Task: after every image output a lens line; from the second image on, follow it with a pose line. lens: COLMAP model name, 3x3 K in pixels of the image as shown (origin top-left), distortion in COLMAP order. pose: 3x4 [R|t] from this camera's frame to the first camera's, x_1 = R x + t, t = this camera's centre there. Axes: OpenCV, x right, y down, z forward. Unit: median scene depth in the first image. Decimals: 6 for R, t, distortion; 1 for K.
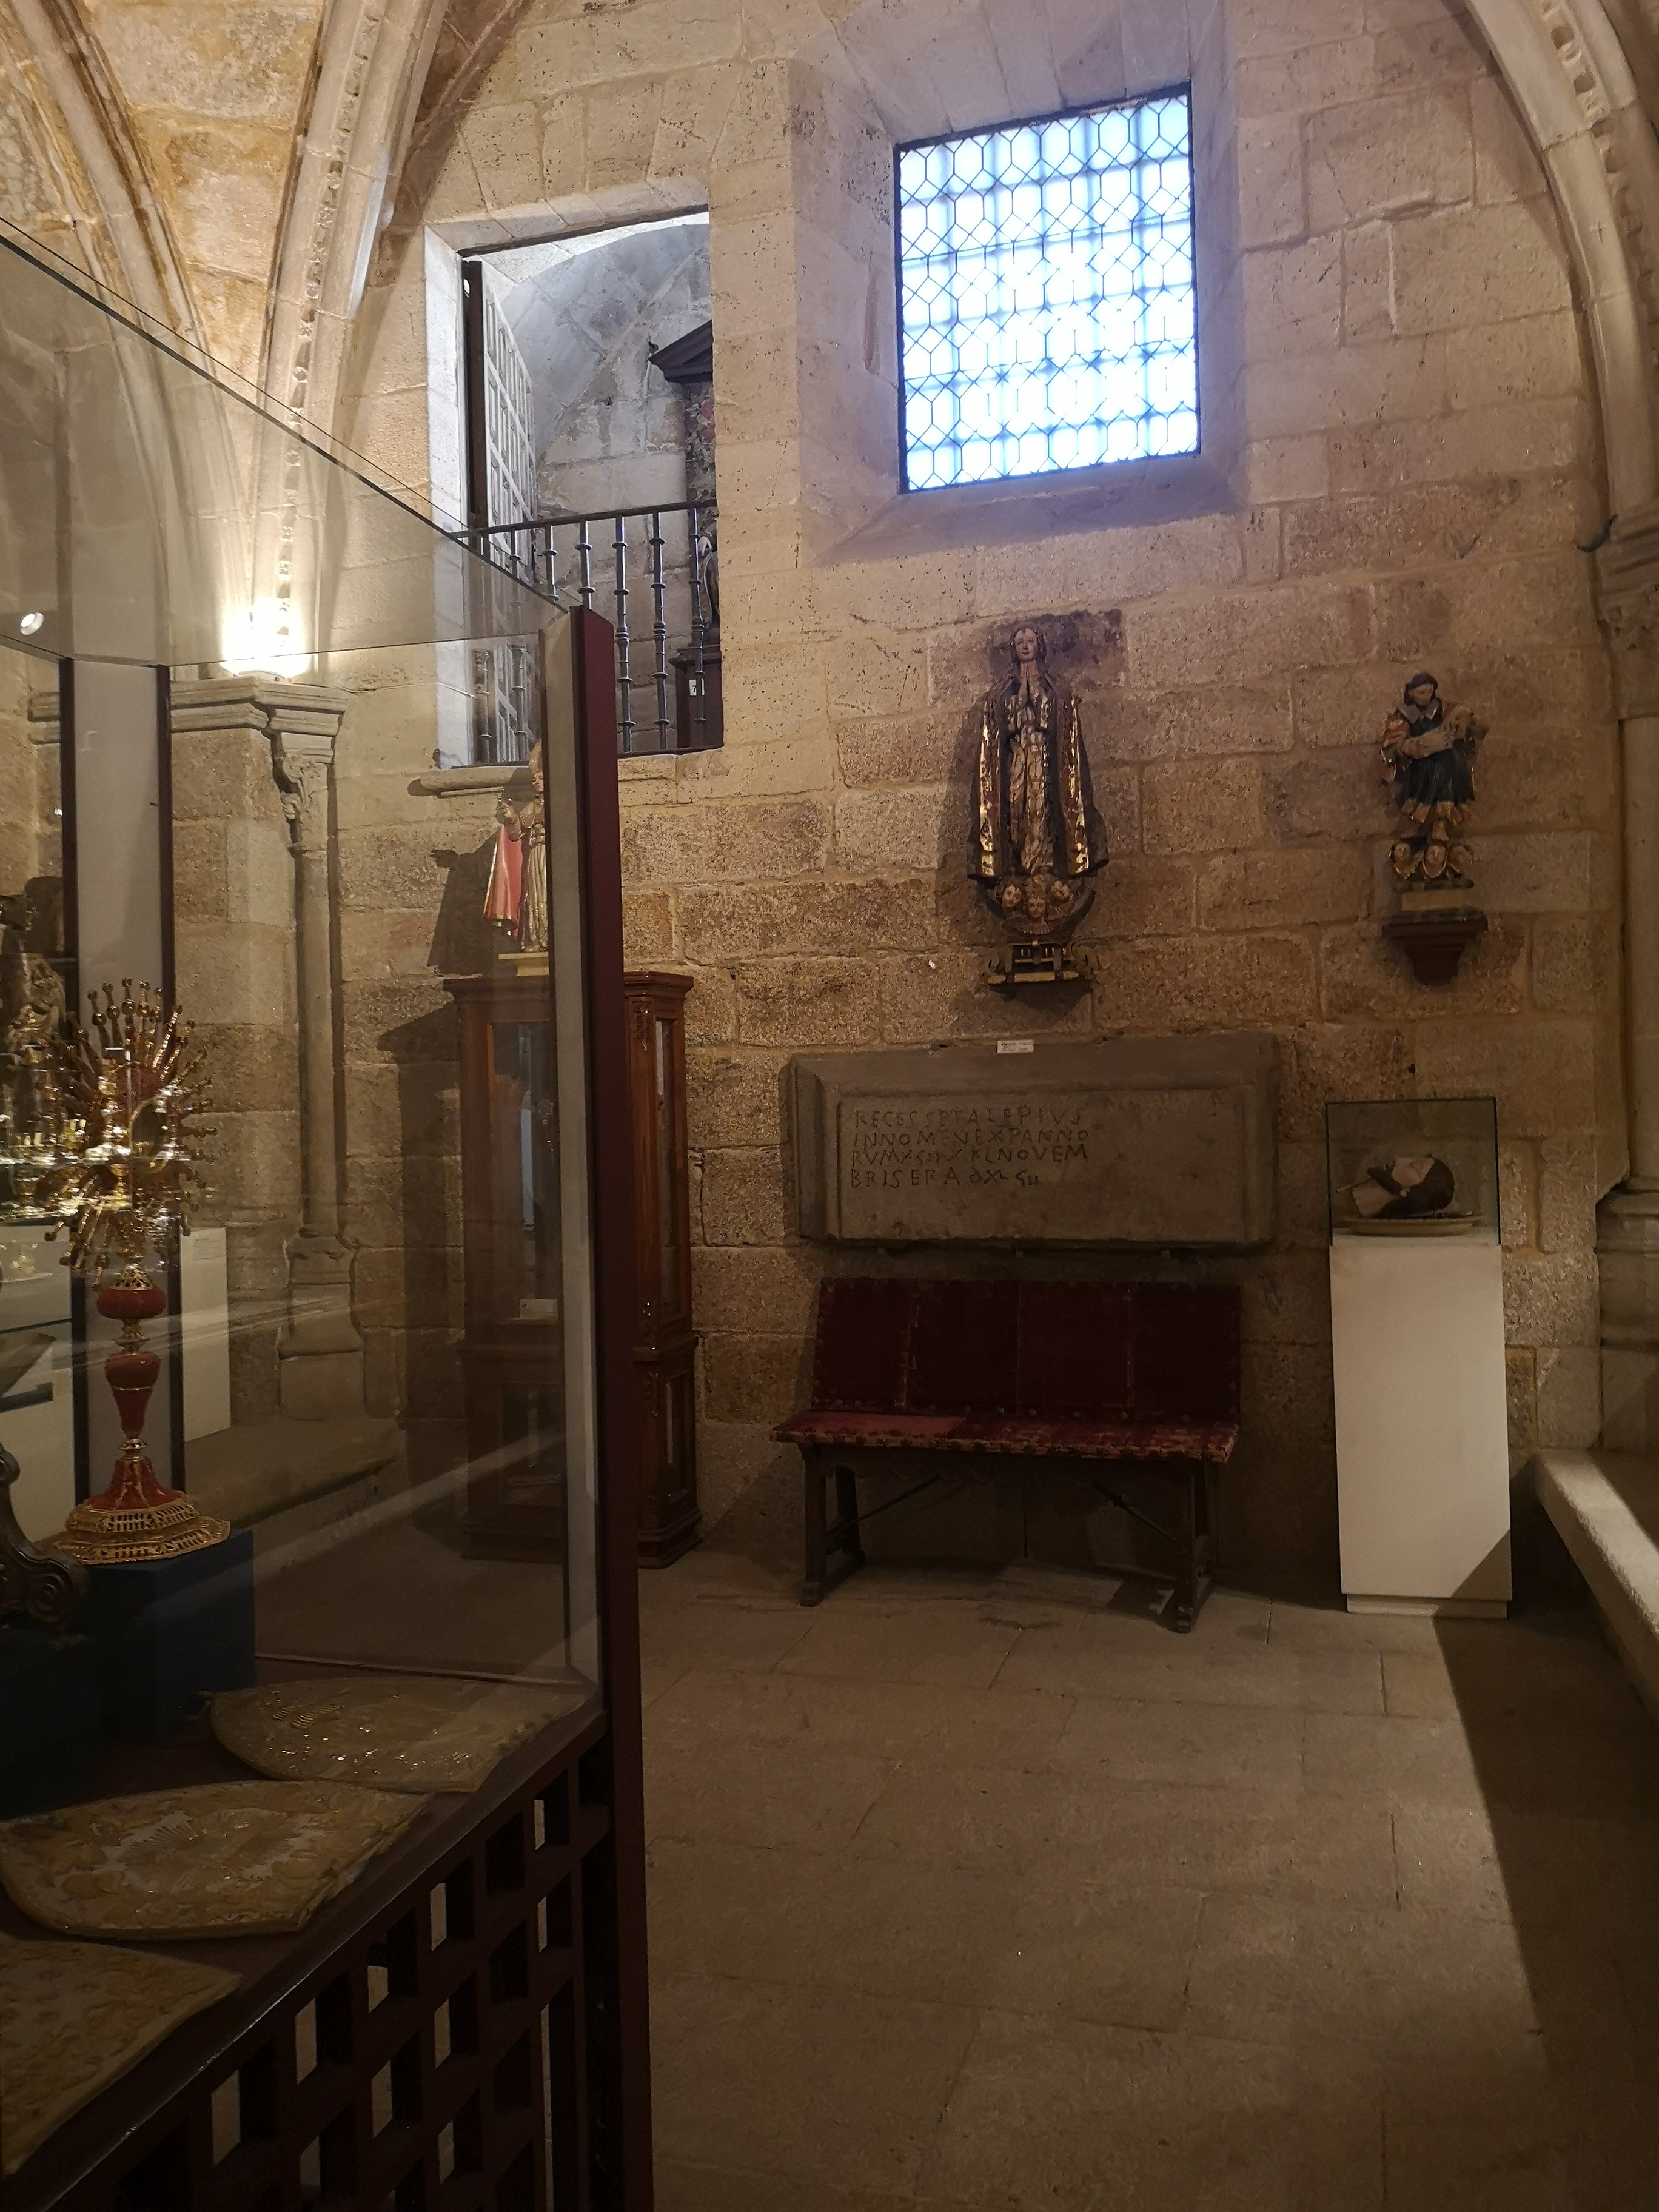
lens RADIAL K [[1788.8, 0, 791.1], [0, 1788.8, 1101.8], [0, 0, 1]] dist [0.039270, -0.073746]
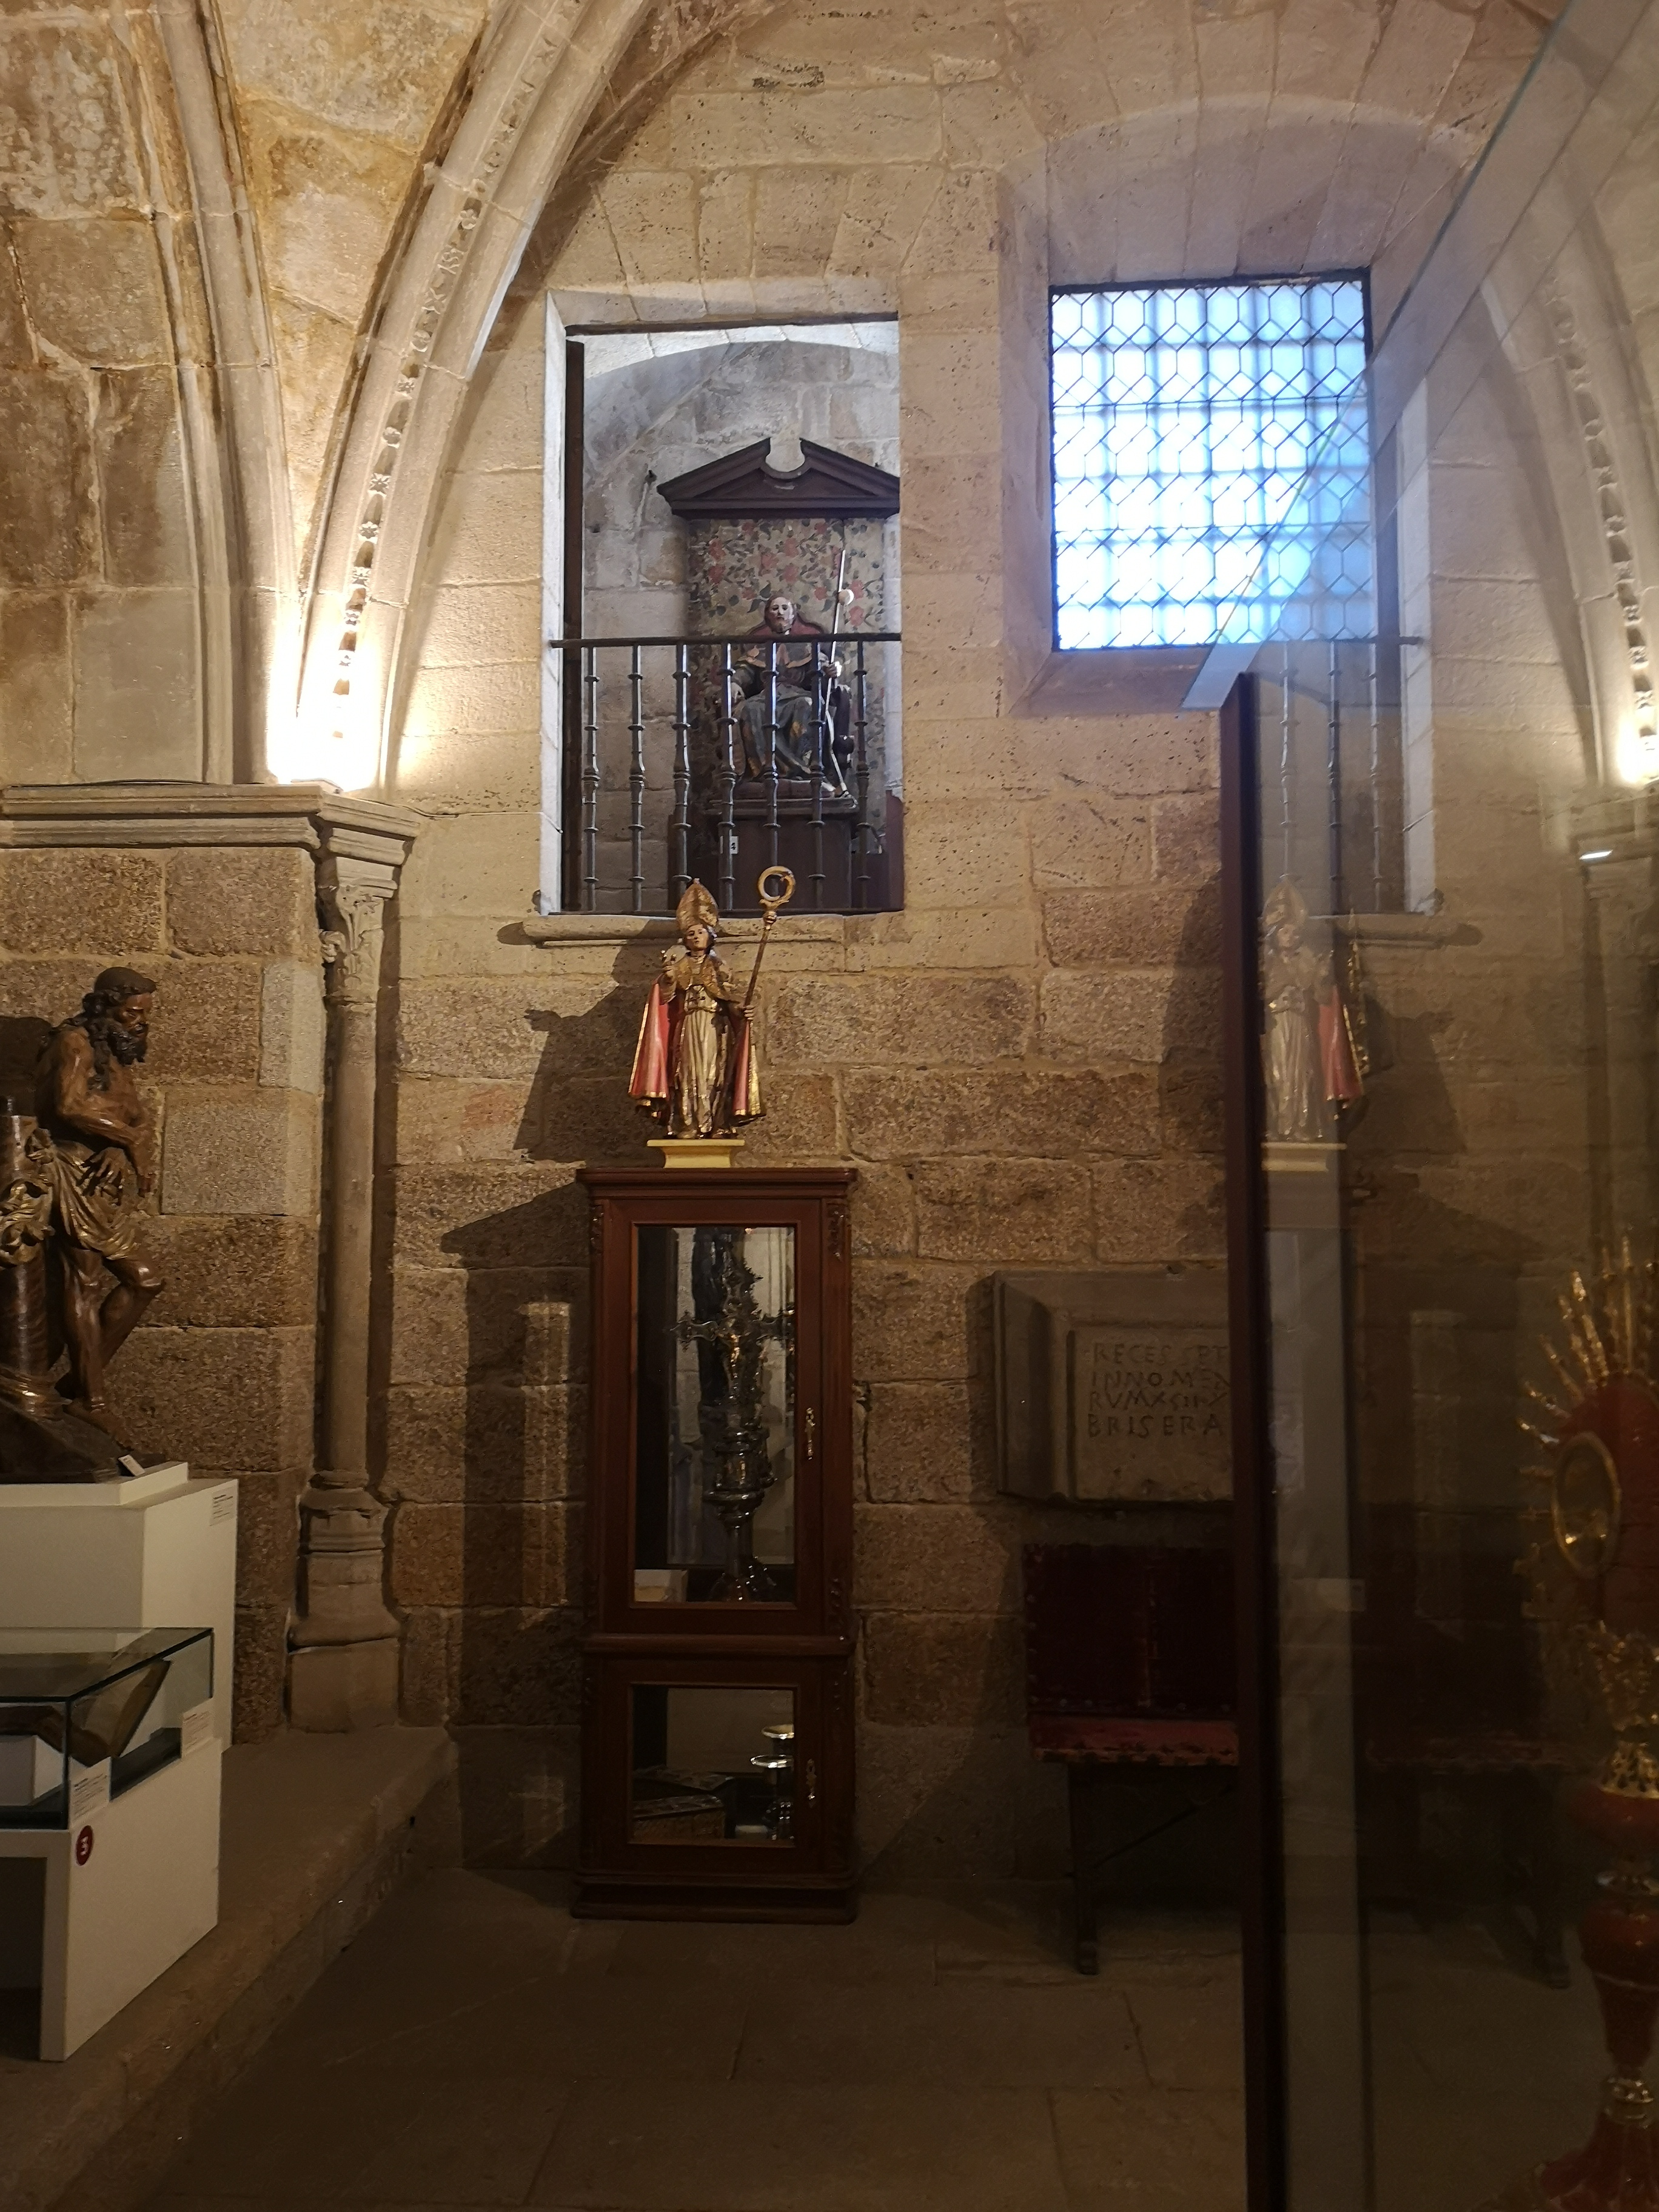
lens RADIAL K [[1829.2, 0, 893.3], [0, 1829.2, 1096.5], [0, 0, 1]] dist [0.043666, -0.081425]
pose [[0.970734, 0.045452, 0.235818, -0.236693], [-0.019413, 0.993565, -0.111589, -0.010450], [-0.239372, 0.103746, 0.965369, 0.154819]]
